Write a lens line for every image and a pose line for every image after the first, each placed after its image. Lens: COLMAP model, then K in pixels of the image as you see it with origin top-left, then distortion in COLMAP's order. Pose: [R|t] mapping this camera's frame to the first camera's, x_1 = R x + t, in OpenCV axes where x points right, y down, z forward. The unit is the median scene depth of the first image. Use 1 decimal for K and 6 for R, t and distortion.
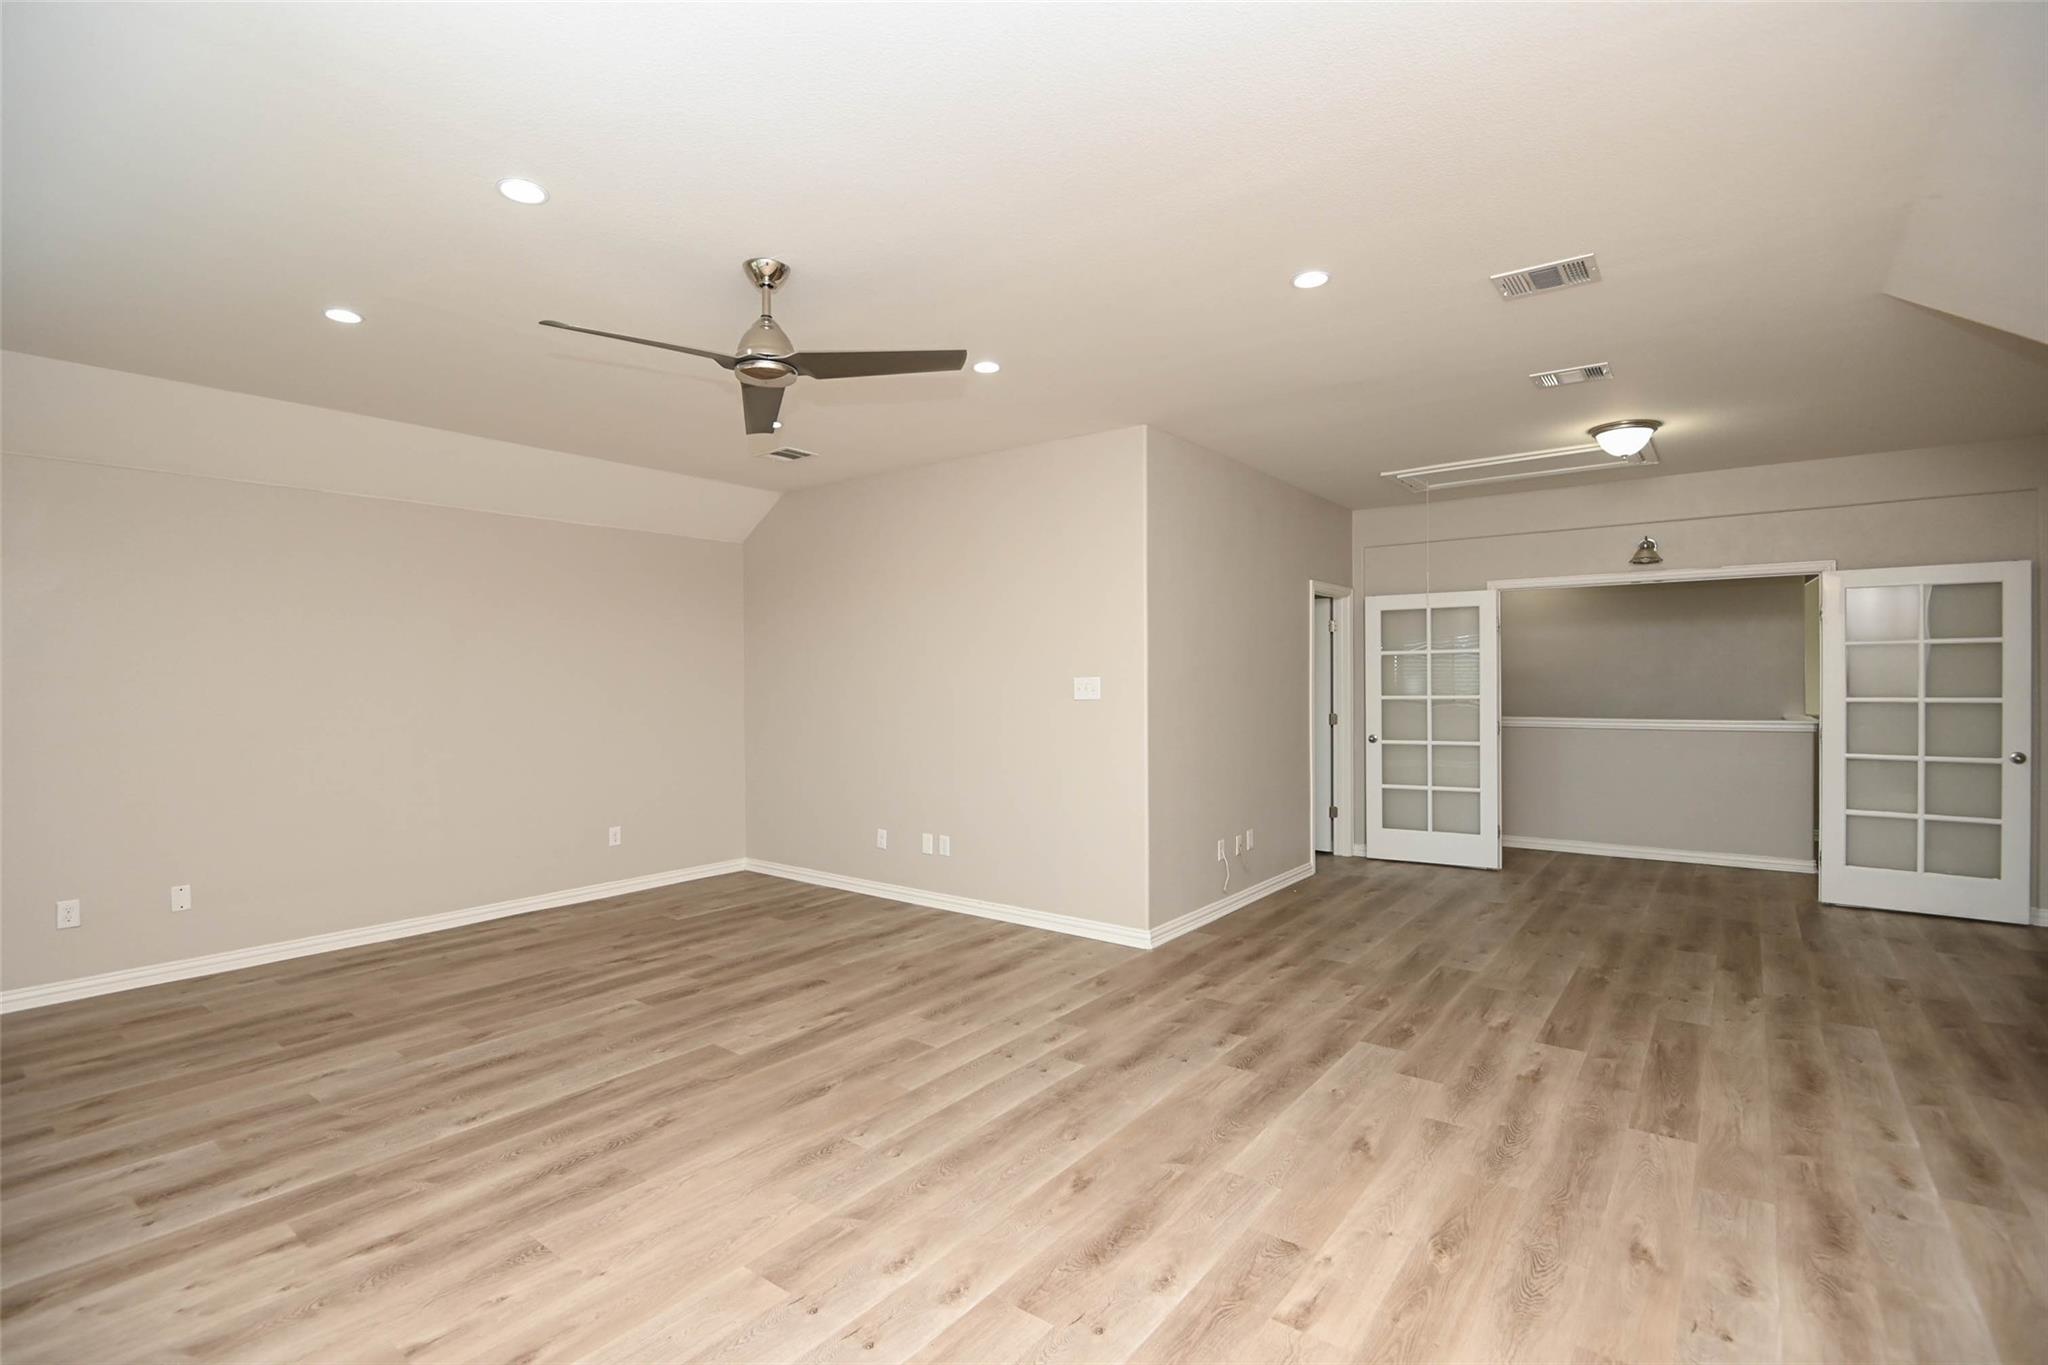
lens RADIAL K [[946.1, 0, 1039.0], [0, 946.1, 696.6], [0, 0, 1]] dist [-0.006864, -0.006184]
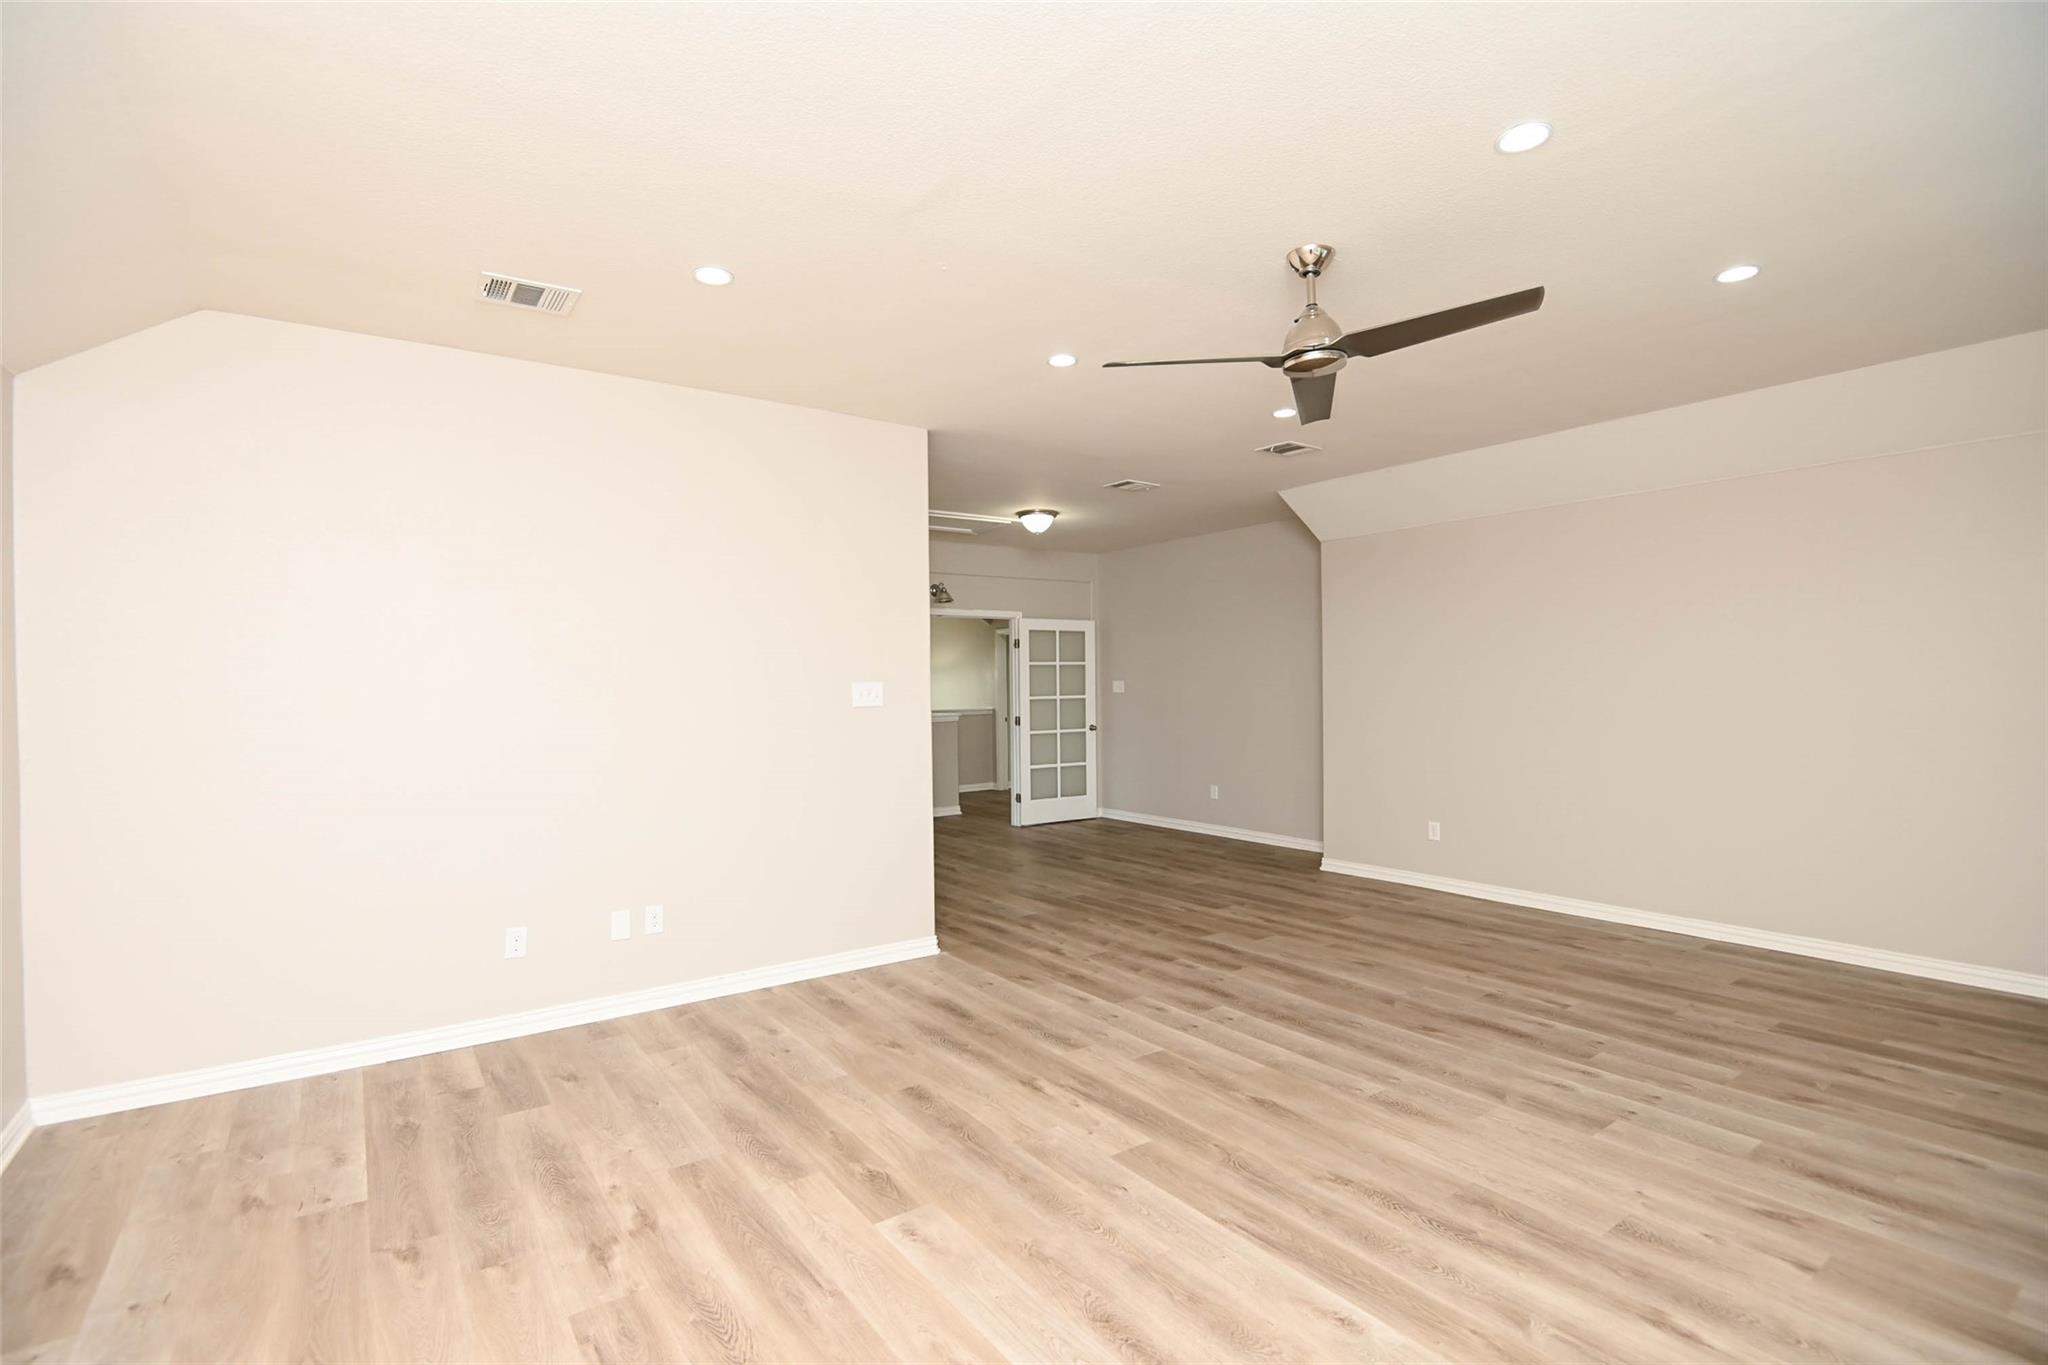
lens RADIAL K [[946.1, 0, 985.7], [0, 946.1, 692.1], [0, 0, 1]] dist [-0.006864, -0.006184]
pose [[0.316072, -0.007103, 0.948709, -0.949902], [0.027079, 0.999632, -0.001538, -0.007929], [-0.948349, 0.026176, 0.316148, 0.729642]]
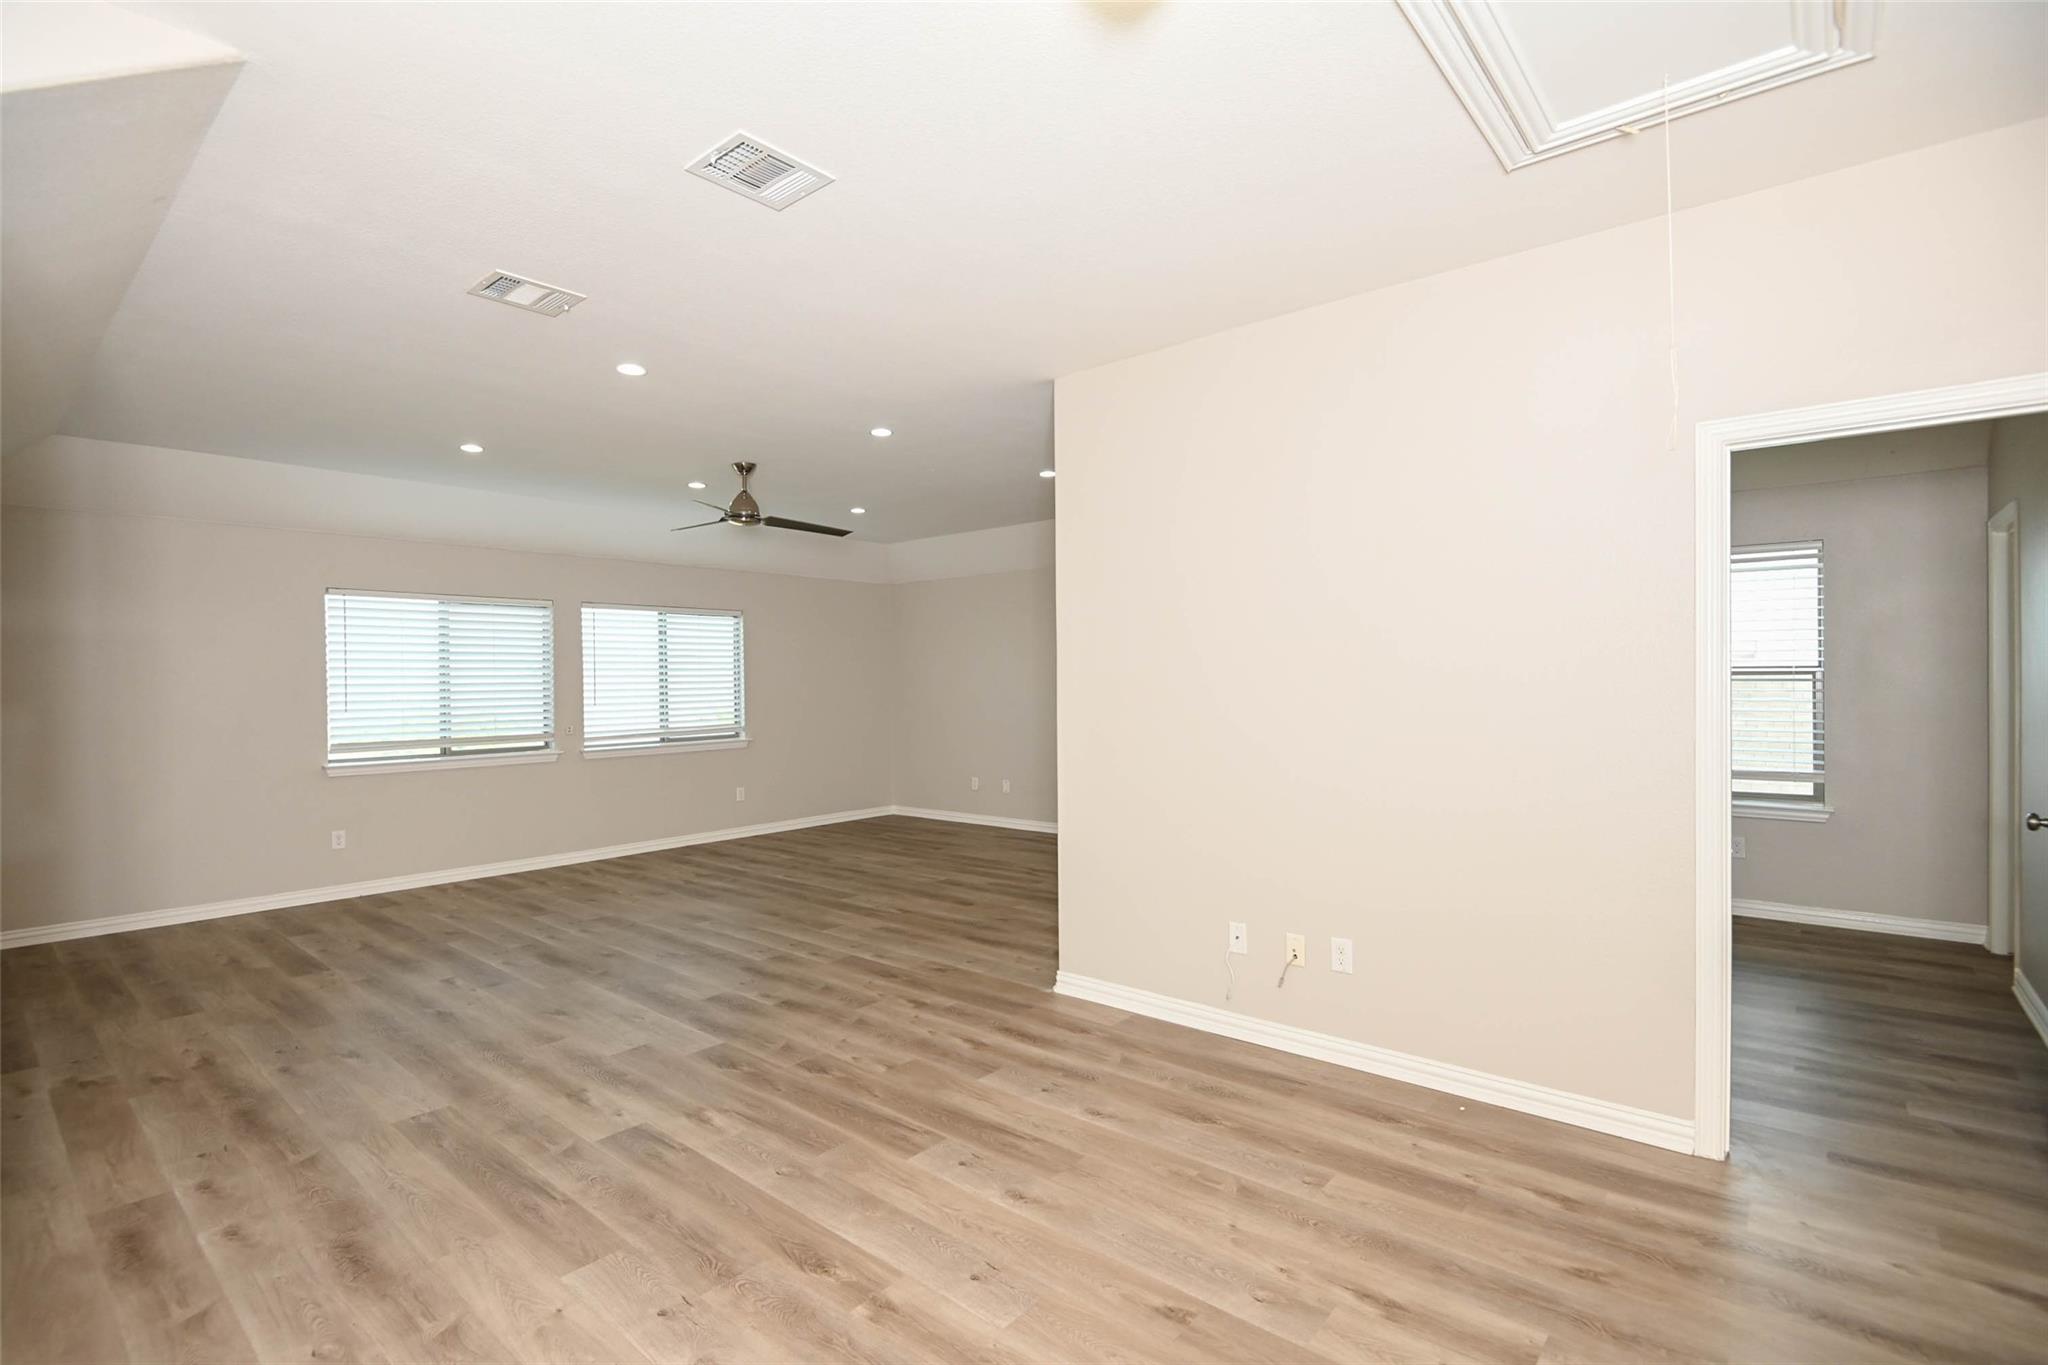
lens RADIAL K [[946.1, 0, 971.0], [0, 946.1, 680.4], [0, 0, 1]] dist [-0.006864, -0.006184]
pose [[-0.086490, 0.006318, -0.996233, 1.128548], [-0.004565, 0.999967, 0.006738, -0.021862], [0.996242, 0.005131, -0.086458, 1.157419]]
